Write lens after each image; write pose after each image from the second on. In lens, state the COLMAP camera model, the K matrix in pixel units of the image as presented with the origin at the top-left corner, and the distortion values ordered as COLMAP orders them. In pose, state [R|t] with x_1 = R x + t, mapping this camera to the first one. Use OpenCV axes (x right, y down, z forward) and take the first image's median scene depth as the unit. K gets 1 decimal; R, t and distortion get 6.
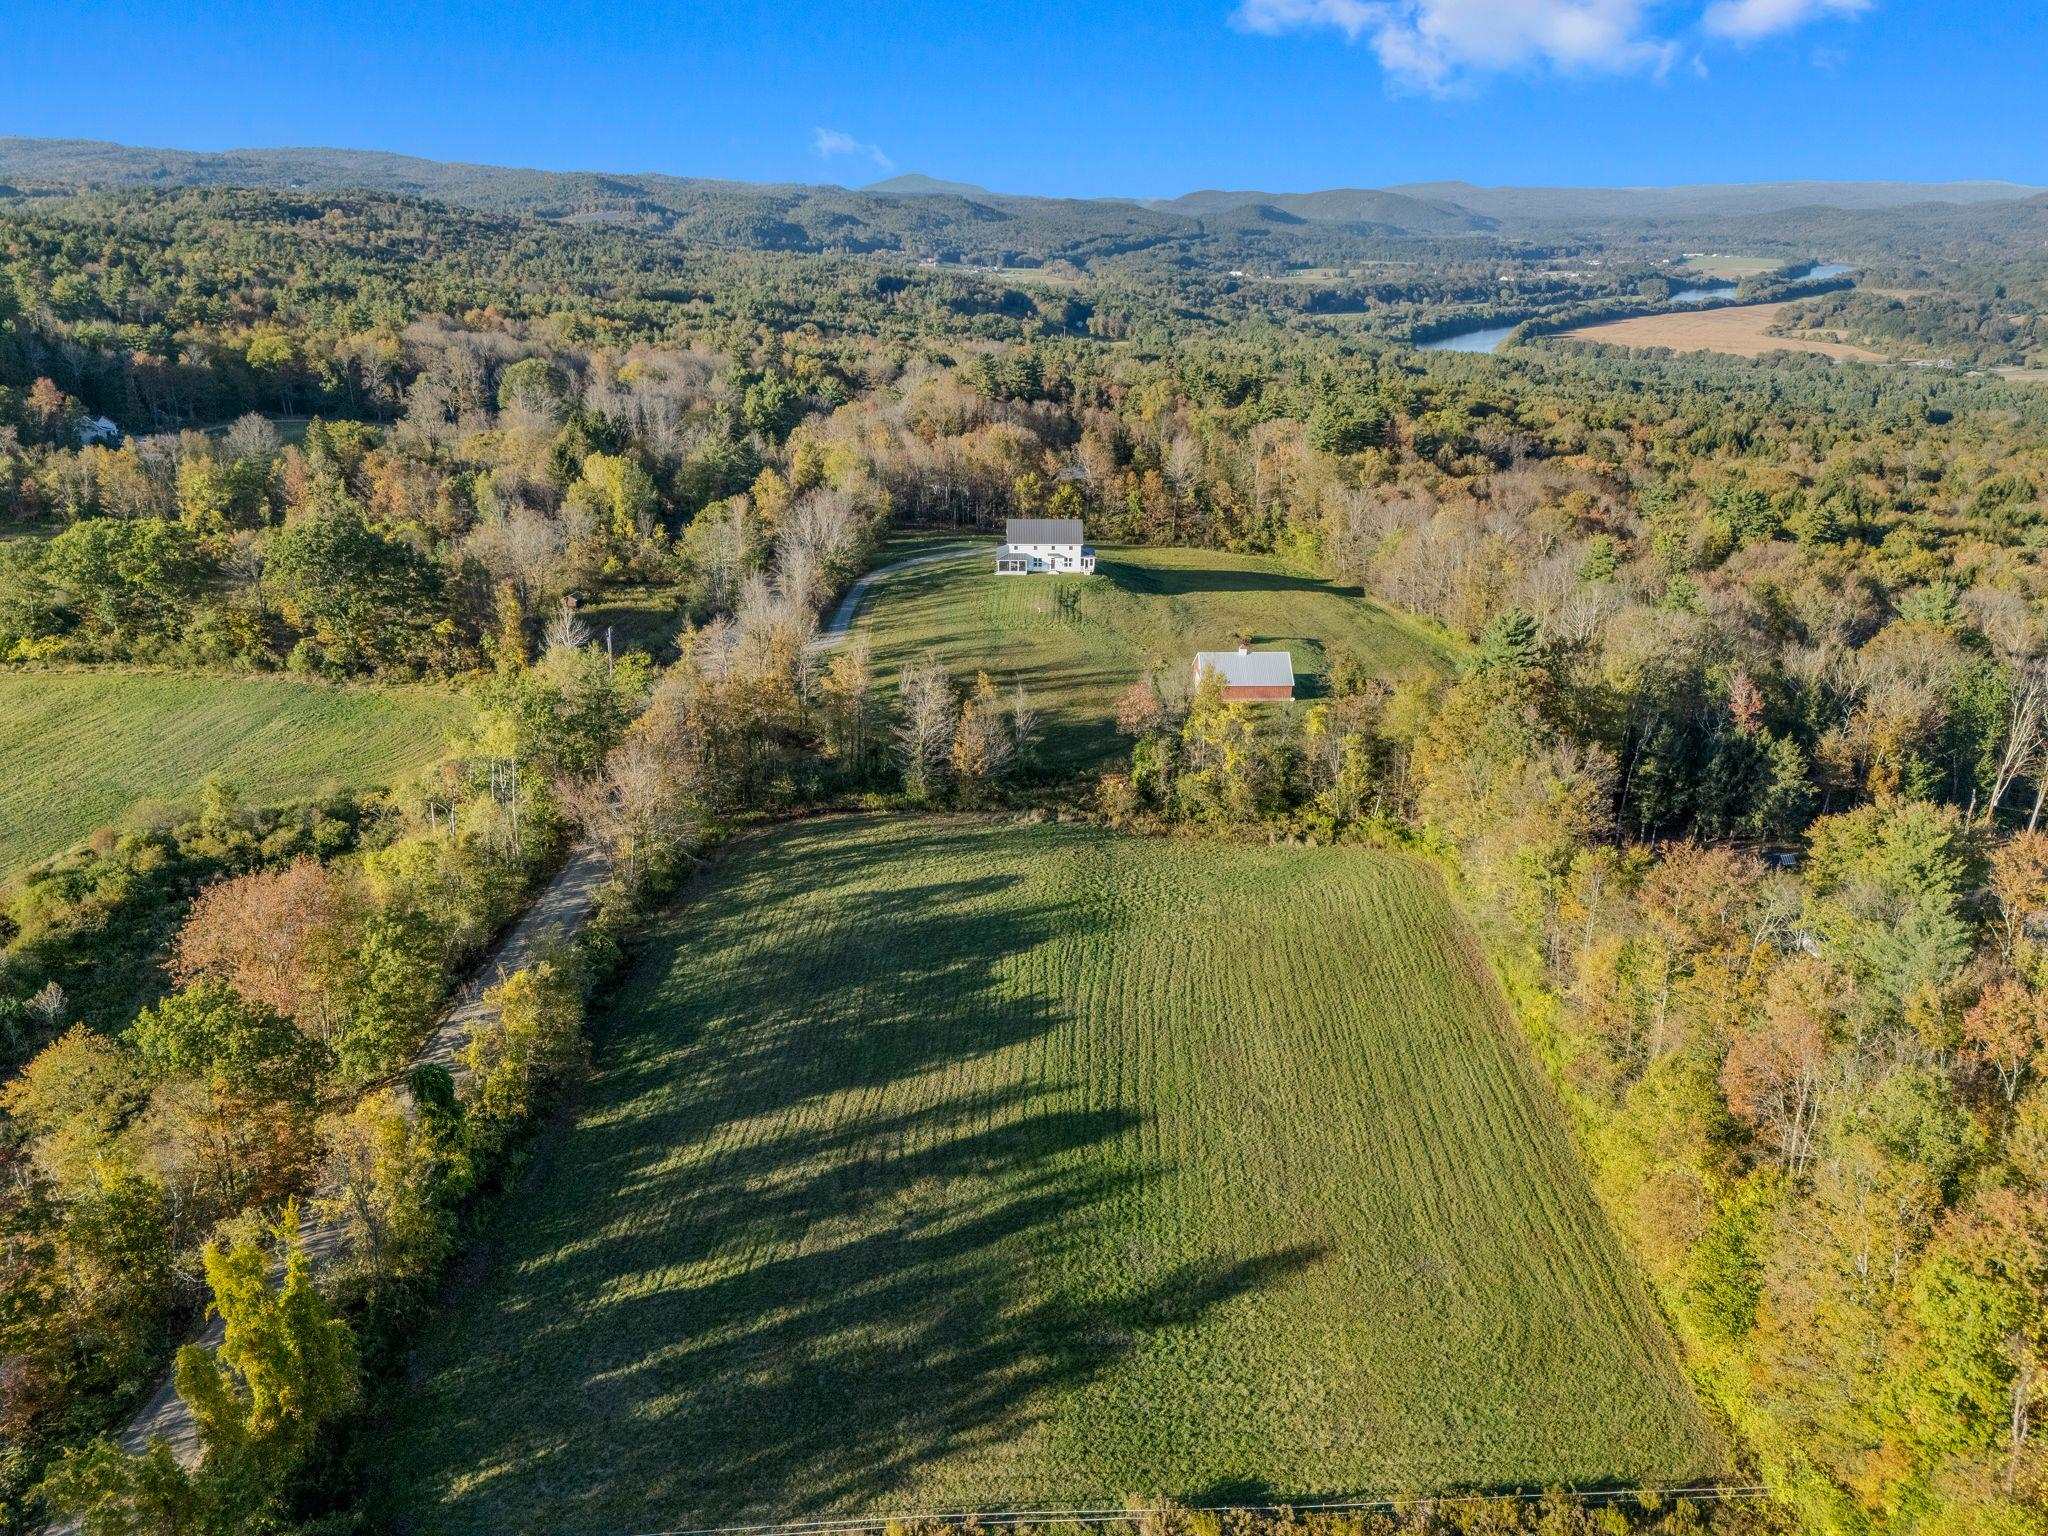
lens RADIAL K [[1505.1, 0, 1022.7], [0, 1505.1, 763.7], [0, 0, 1]] dist [0.074665, -0.069501]
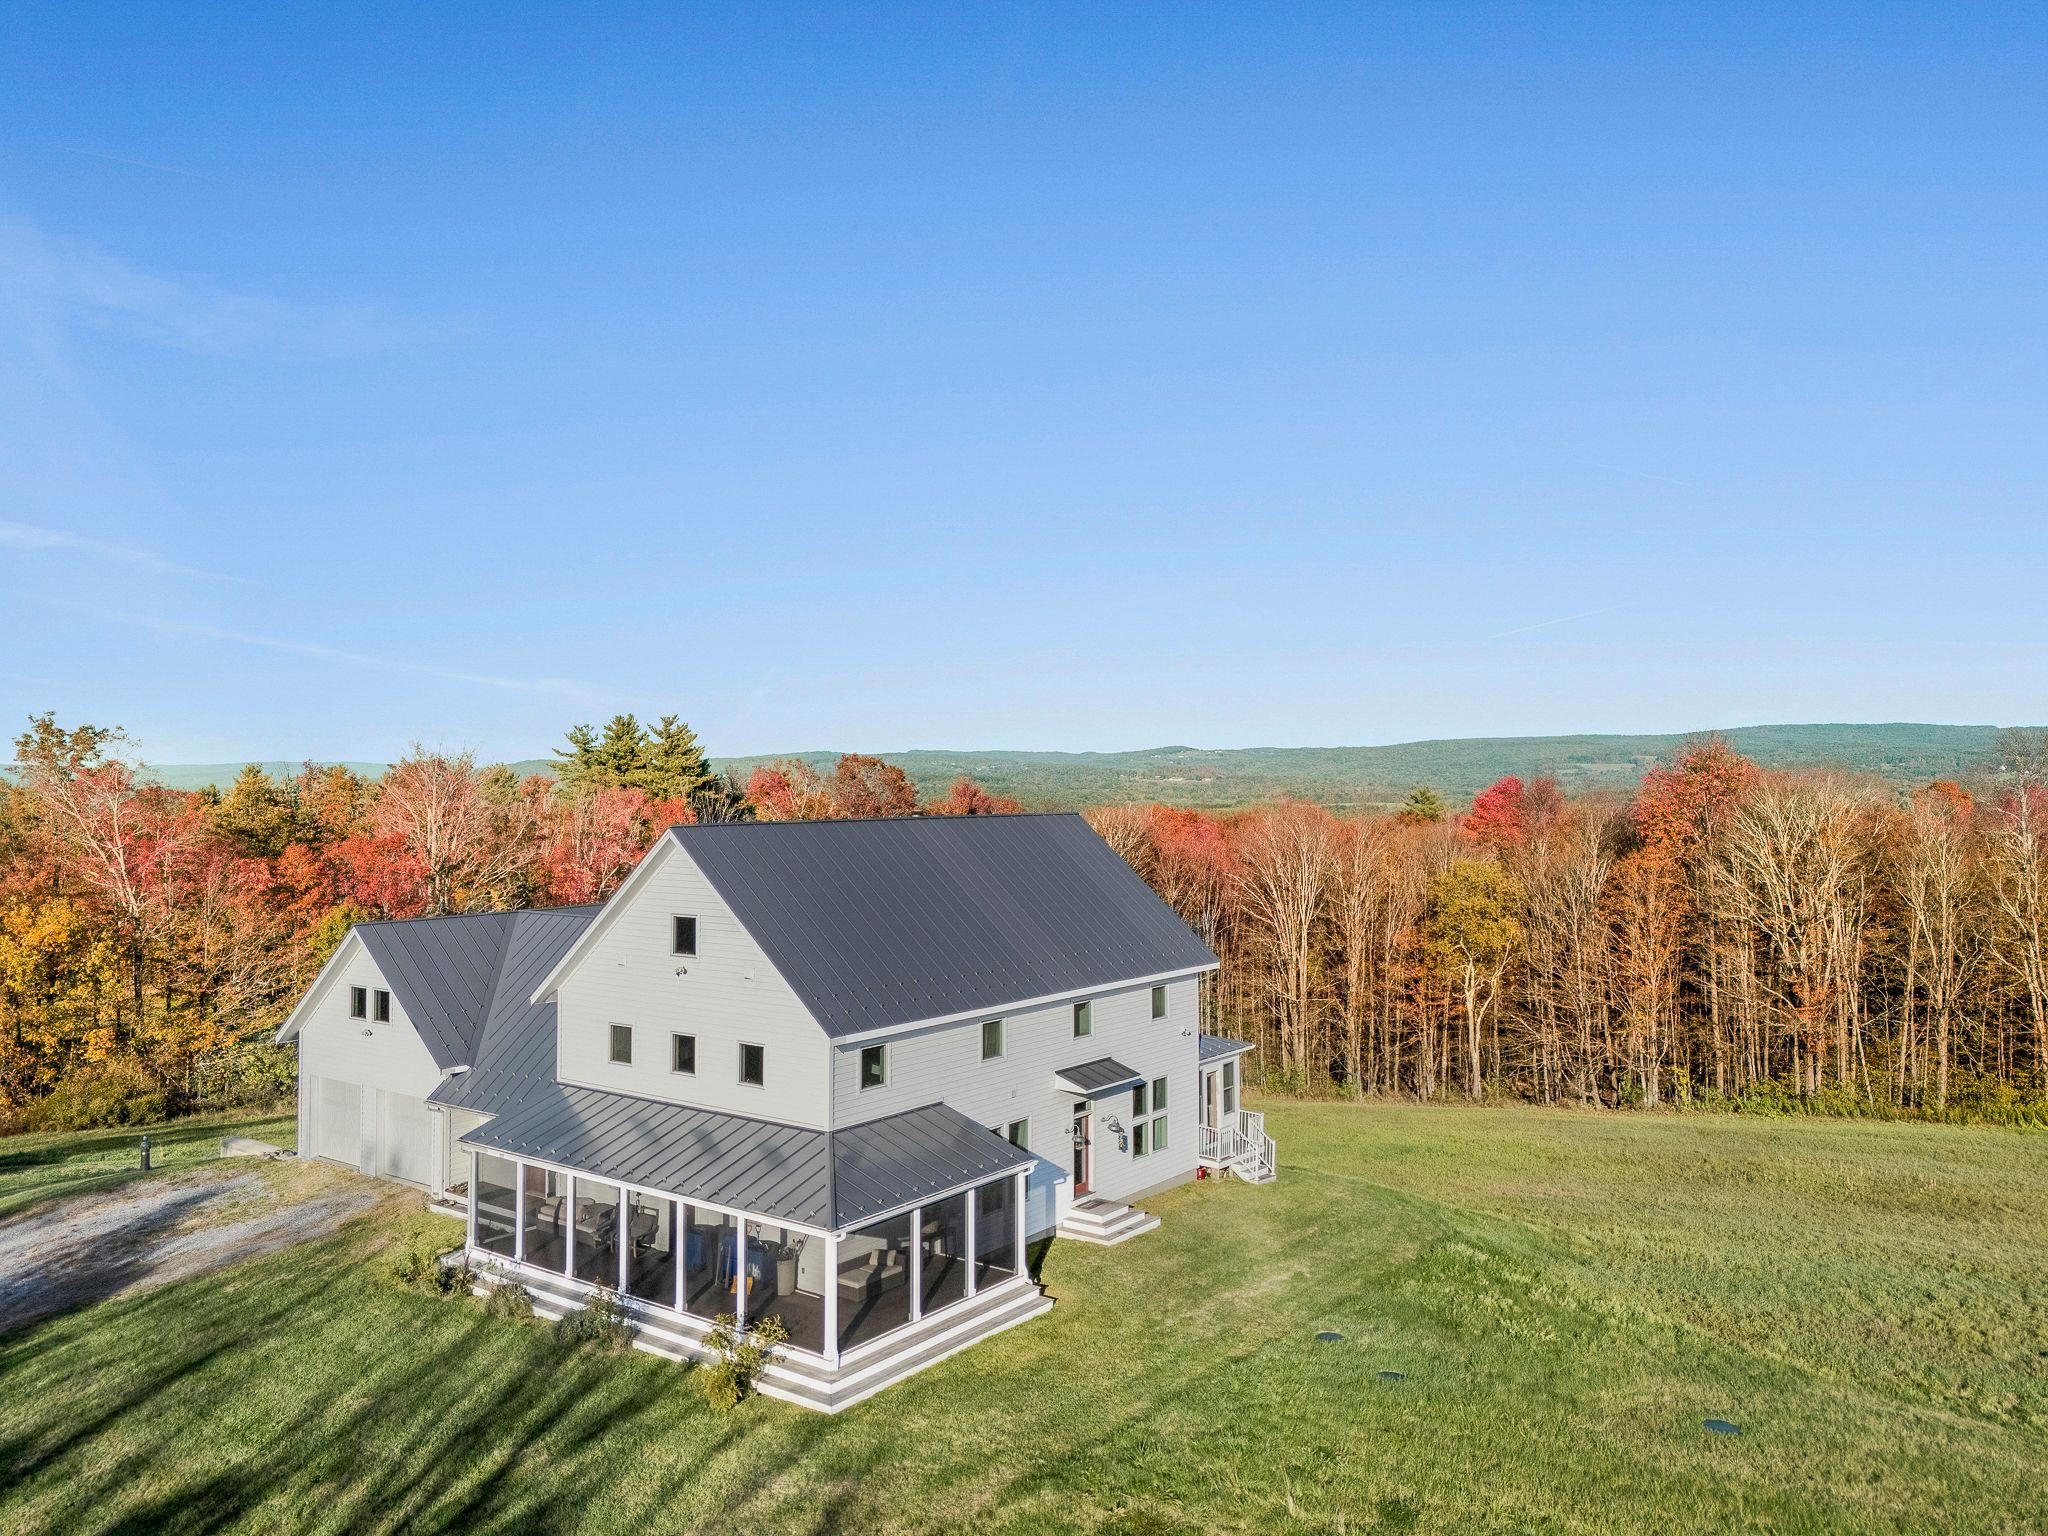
lens RADIAL K [[1505.1, 0, 1022.7], [0, 1505.1, 763.7], [0, 0, 1]] dist [0.074665, -0.069501]
pose [[0.617591, -0.001099, 0.786498, -0.124038], [0.281341, 0.934139, -0.219615, -0.217814], [-0.734458, 0.356907, 0.577226, 1.470788]]
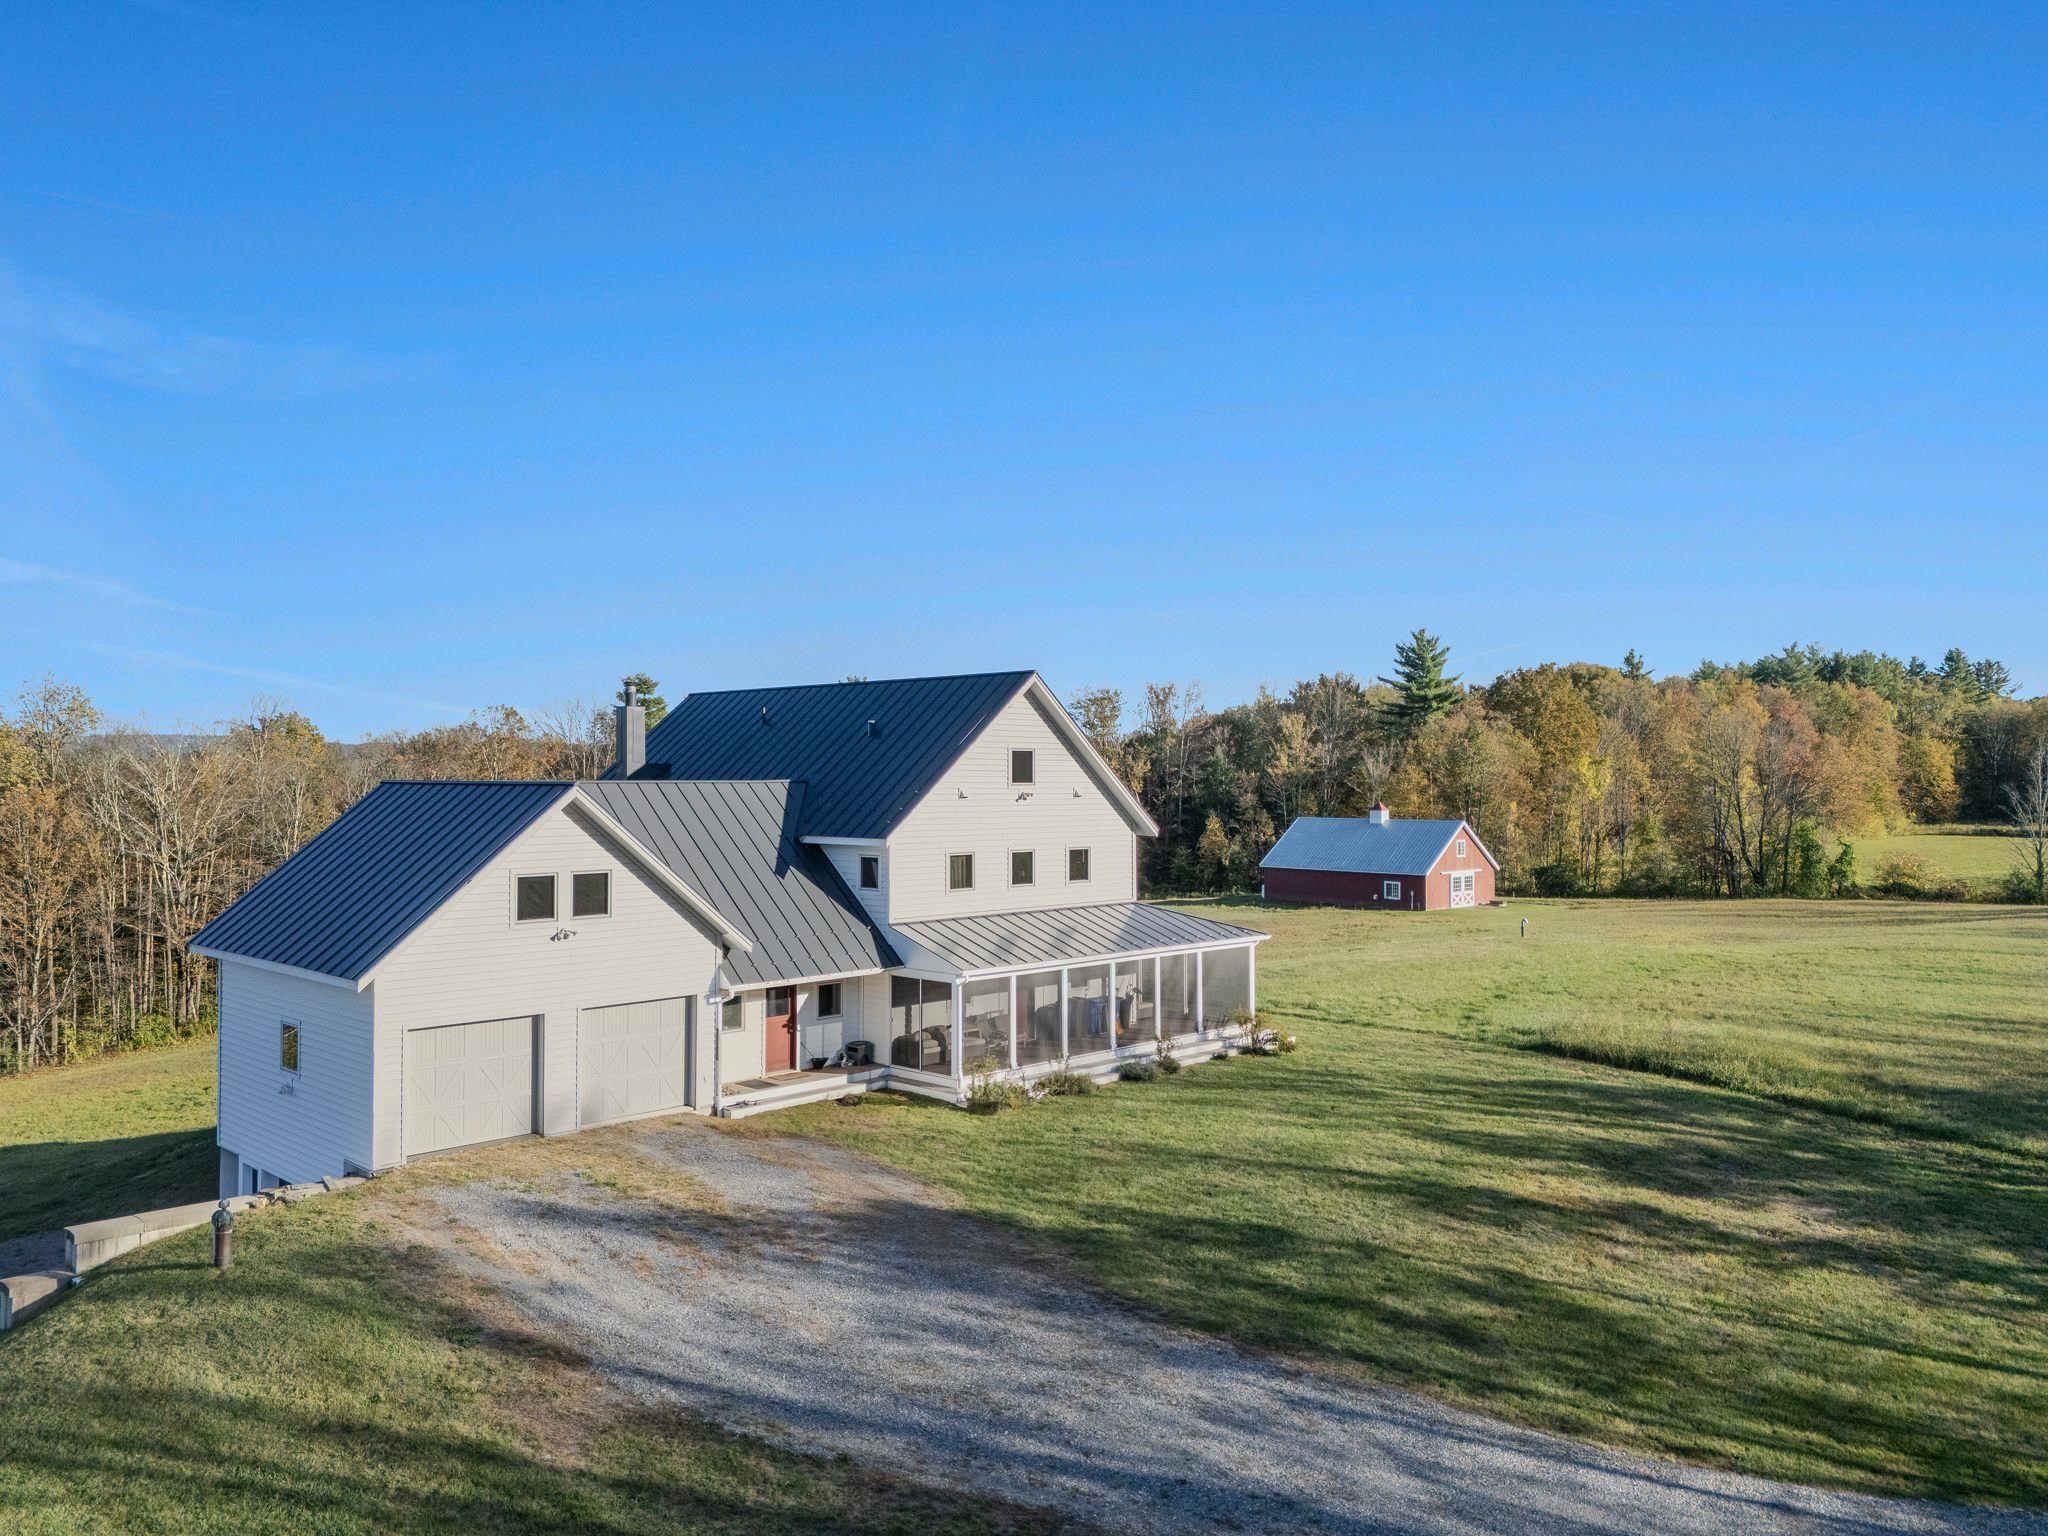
lens RADIAL K [[1505.1, 0, 1022.7], [0, 1505.1, 763.7], [0, 0, 1]] dist [0.074665, -0.069501]
pose [[-0.697568, -0.008374, 0.716469, -0.152399], [0.240845, 0.939010, 0.245466, -0.293447], [-0.674828, 0.343787, -0.653007, 1.722663]]
